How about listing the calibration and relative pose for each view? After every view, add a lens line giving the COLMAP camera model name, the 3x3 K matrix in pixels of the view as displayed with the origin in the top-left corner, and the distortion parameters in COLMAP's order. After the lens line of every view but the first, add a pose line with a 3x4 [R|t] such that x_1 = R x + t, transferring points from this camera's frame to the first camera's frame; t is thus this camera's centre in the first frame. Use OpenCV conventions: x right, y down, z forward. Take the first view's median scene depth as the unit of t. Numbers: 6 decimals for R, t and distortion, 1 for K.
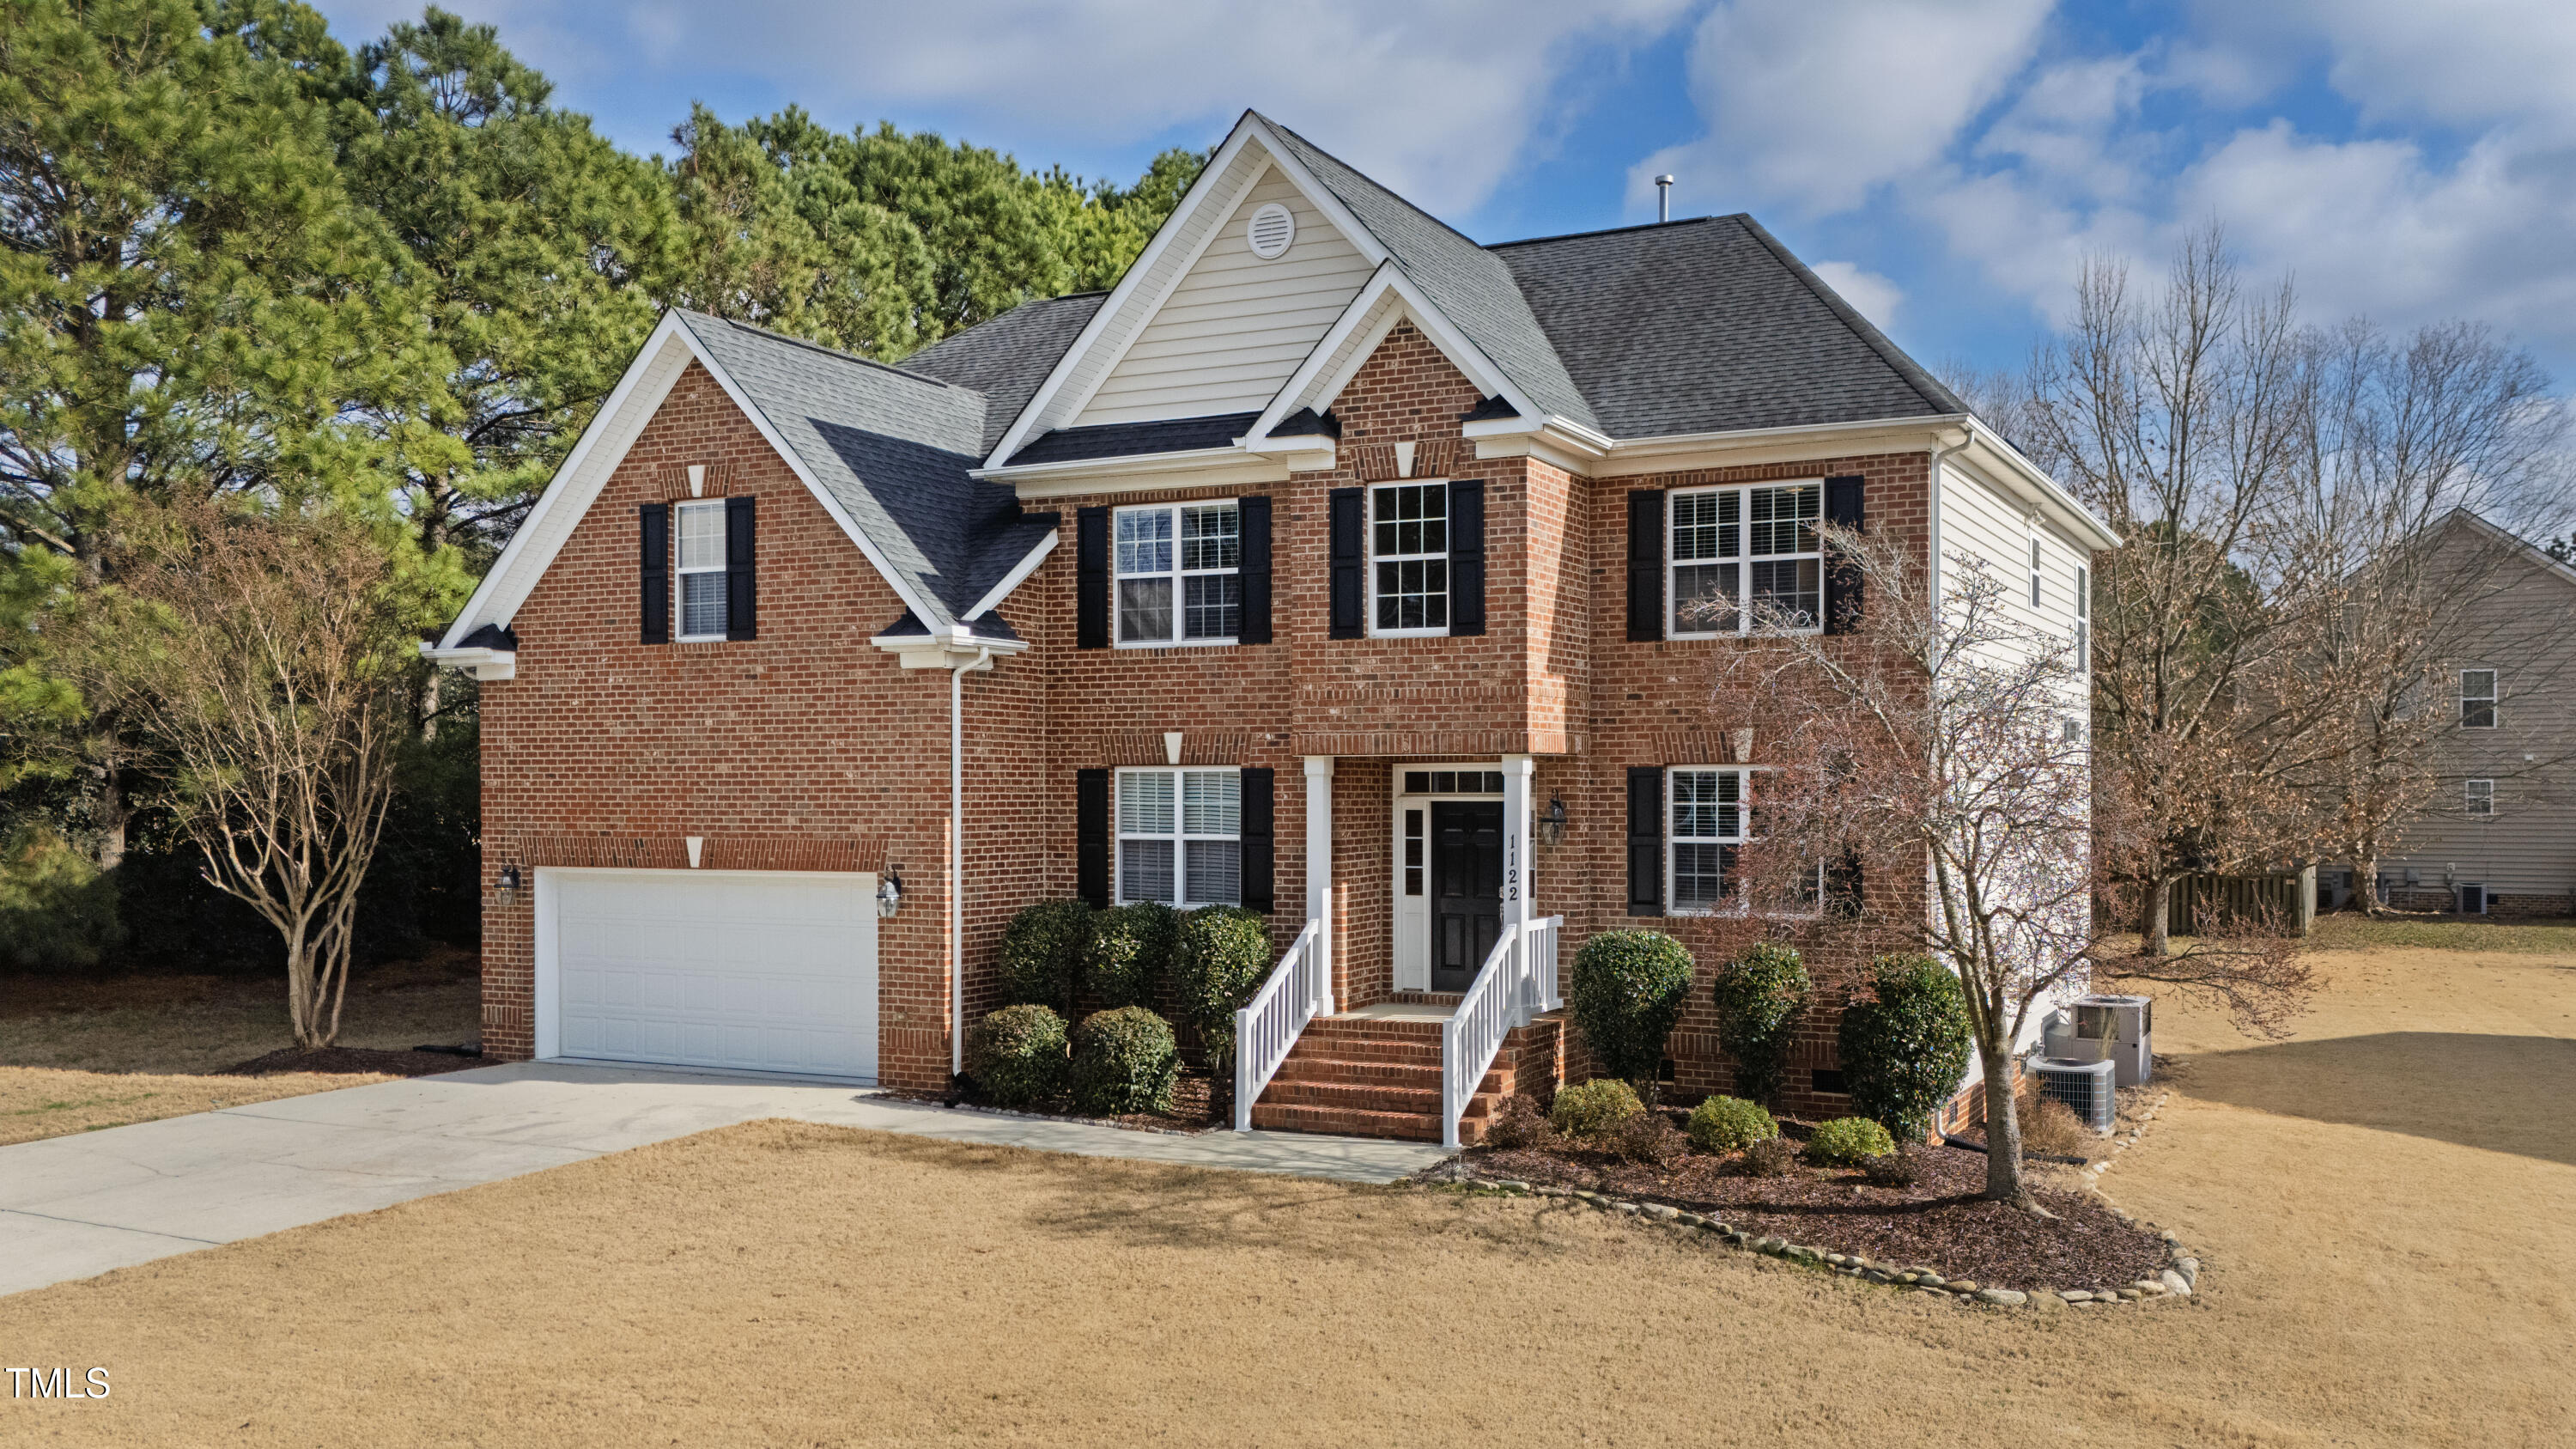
lens RADIAL K [[2076.5, 0, 1294.4], [0, 2076.5, 806.7], [0, 0, 1]] dist [0.271958, -0.001866]
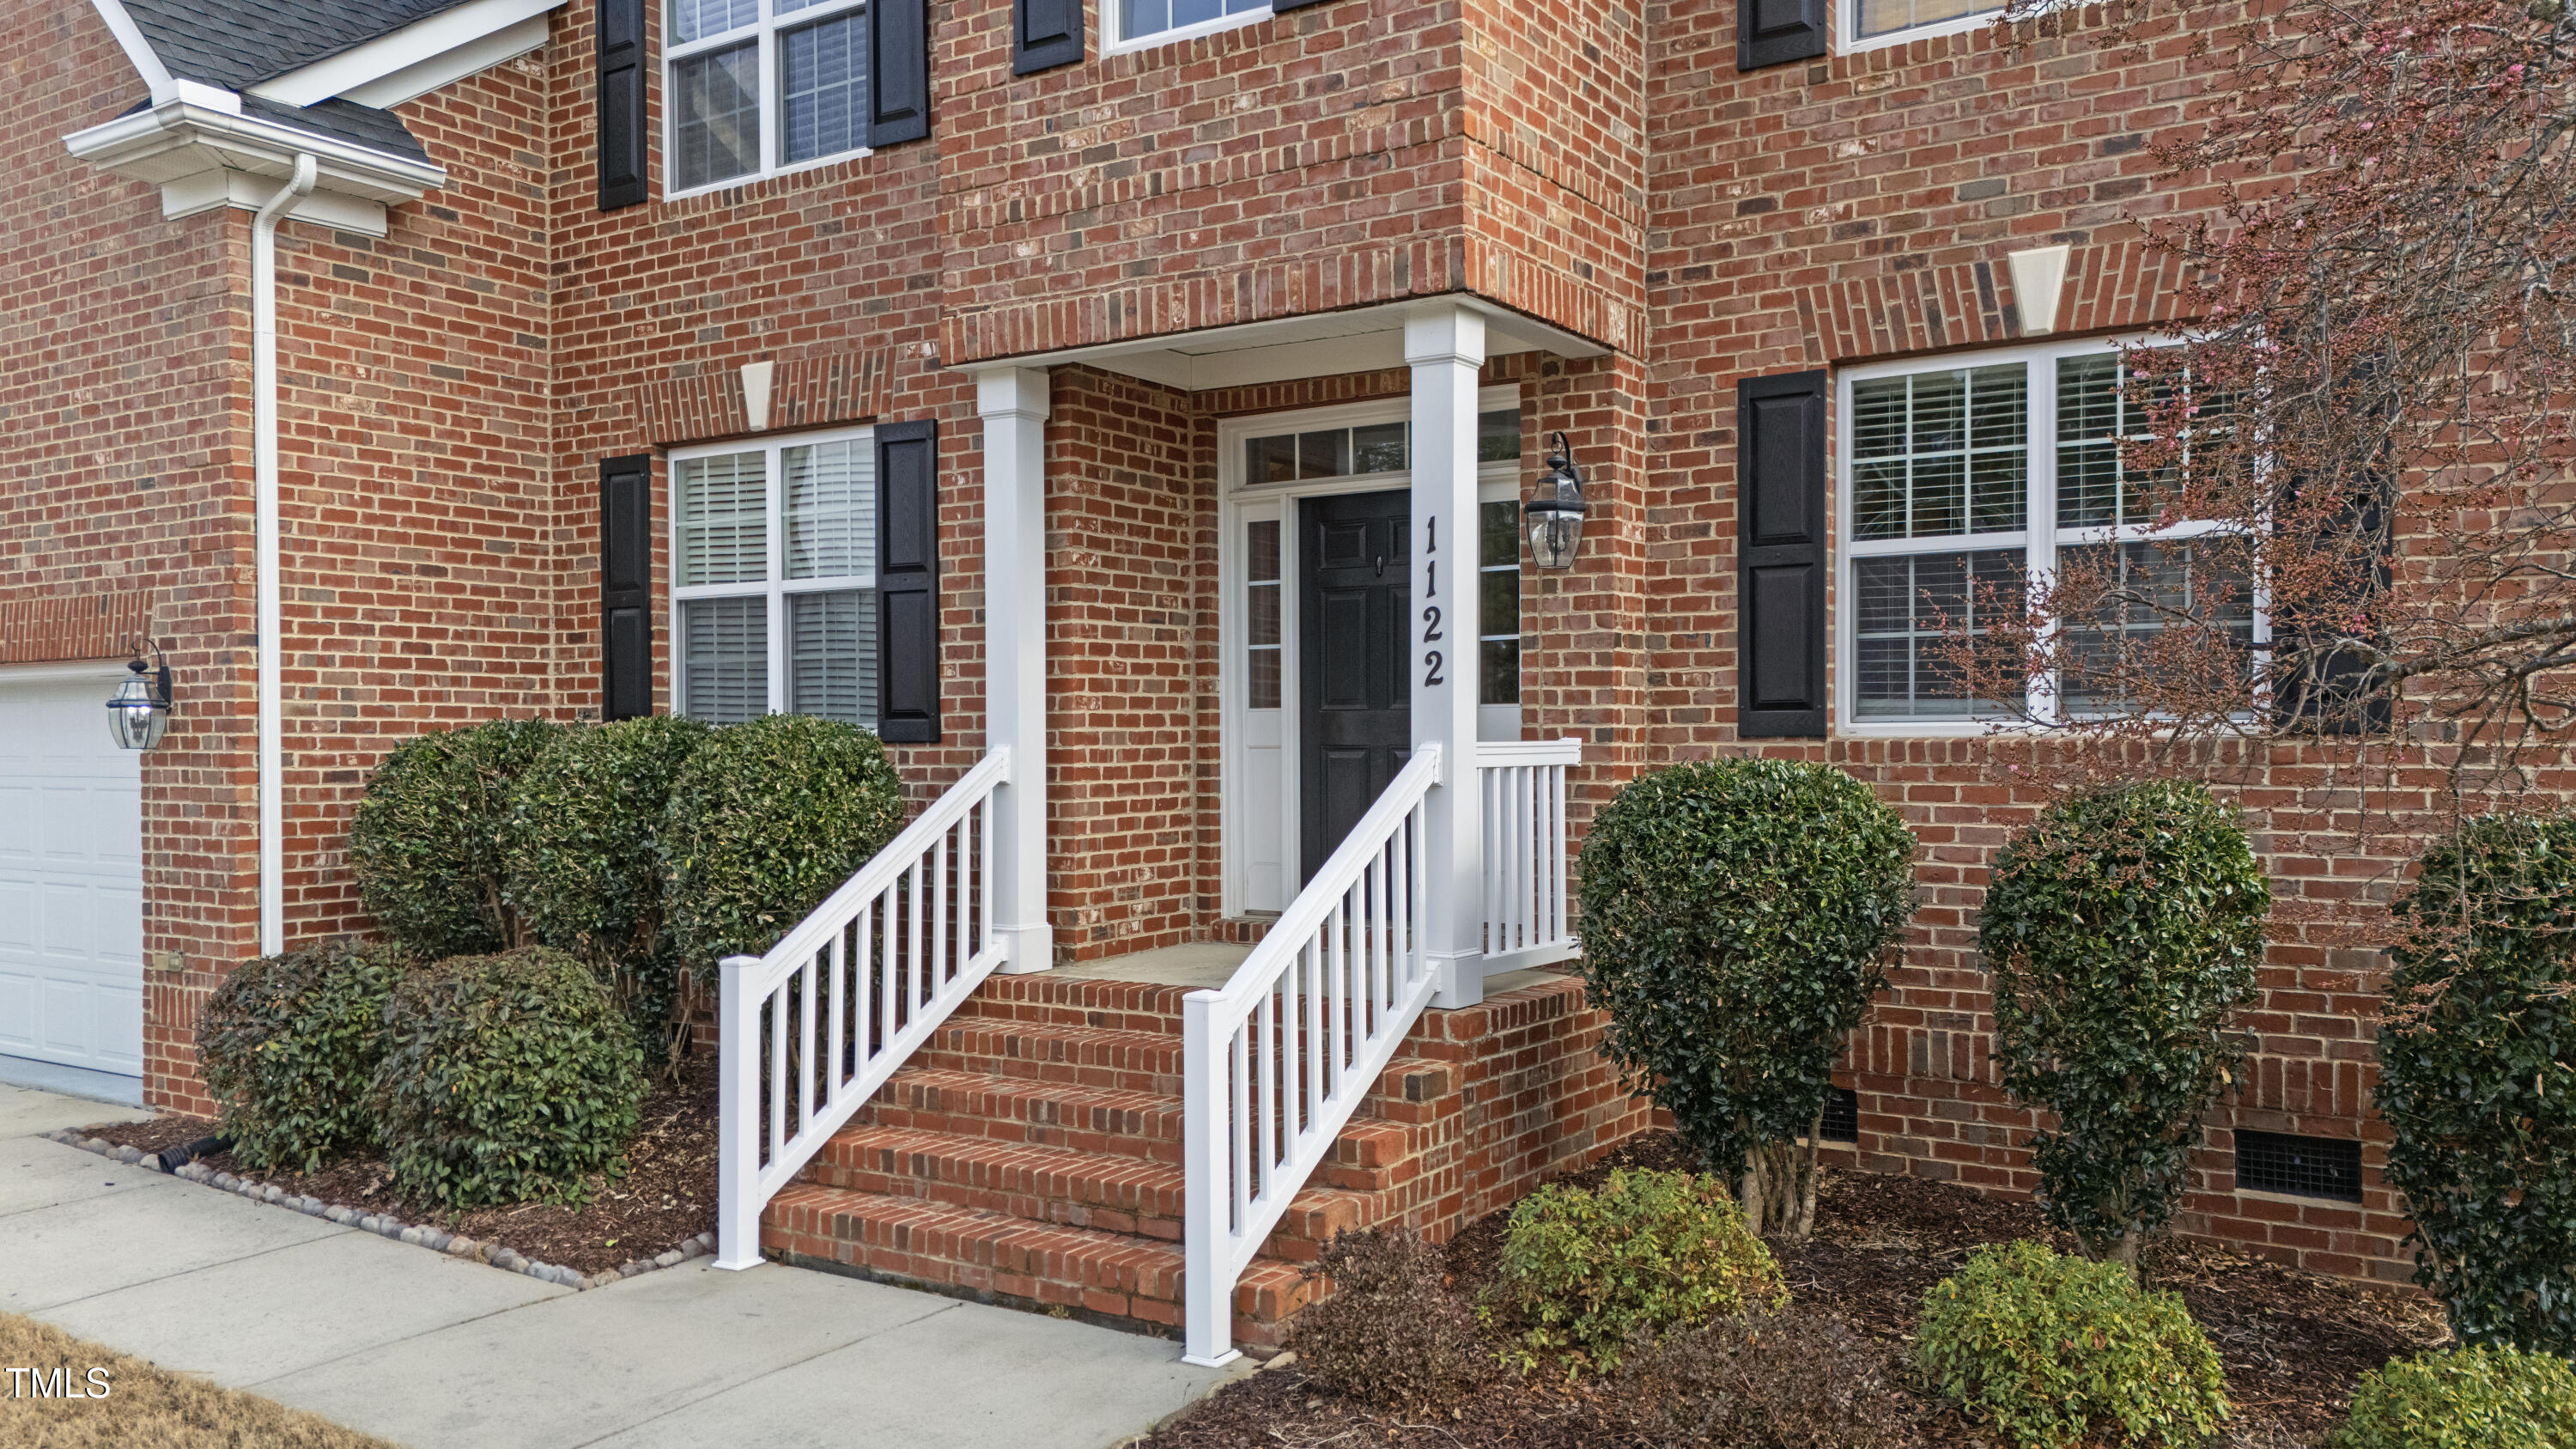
lens RADIAL K [[1989.2, 0, 1202.2], [0, 1989.2, 727.9], [0, 0, 1]] dist [0.081536, -0.002021]
pose [[0.992503, -0.001815, -0.122210, 0.099438], [0.000554, 0.999946, -0.010354, 0.052768], [0.122222, 0.010208, 0.992450, 0.576725]]
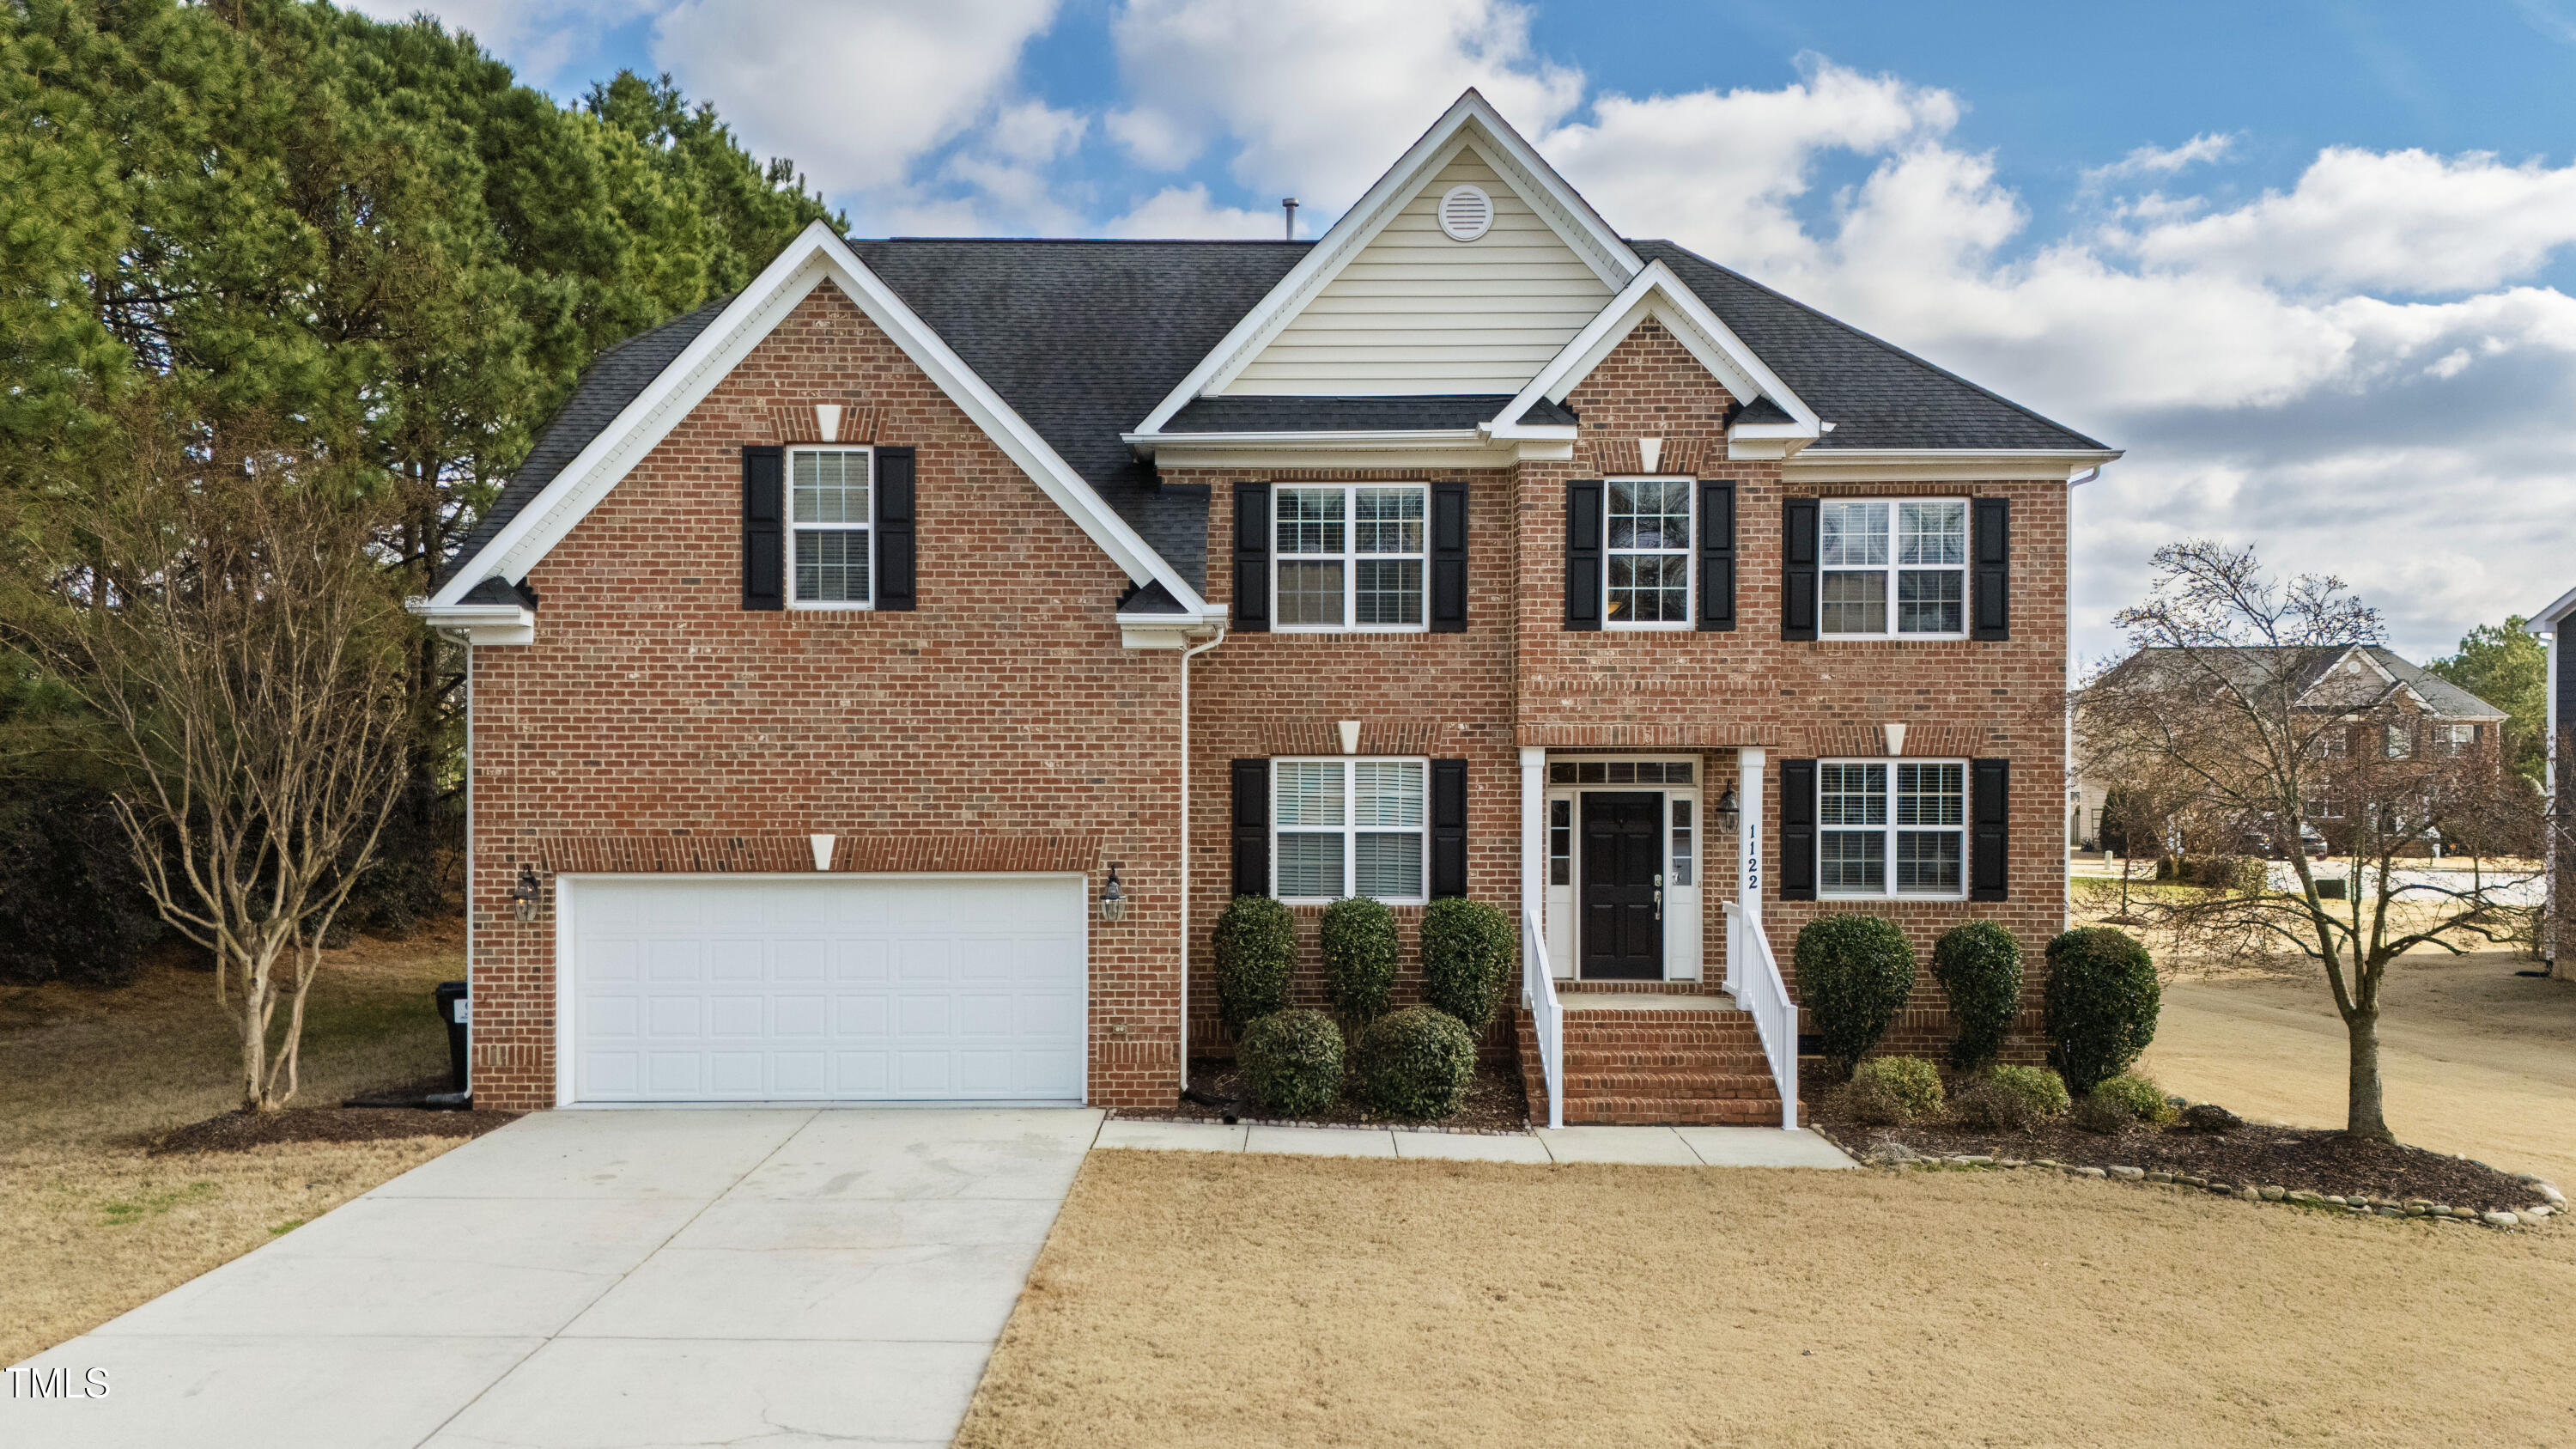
lens RADIAL K [[2076.5, 0, 1294.4], [0, 2076.5, 806.7], [0, 0, 1]] dist [0.271958, -0.001866]
pose [[0.891403, -0.005199, 0.453182, -0.529959], [0.003075, 0.999981, 0.005424, -0.001404], [-0.453202, -0.003441, 0.891401, 0.155573]]
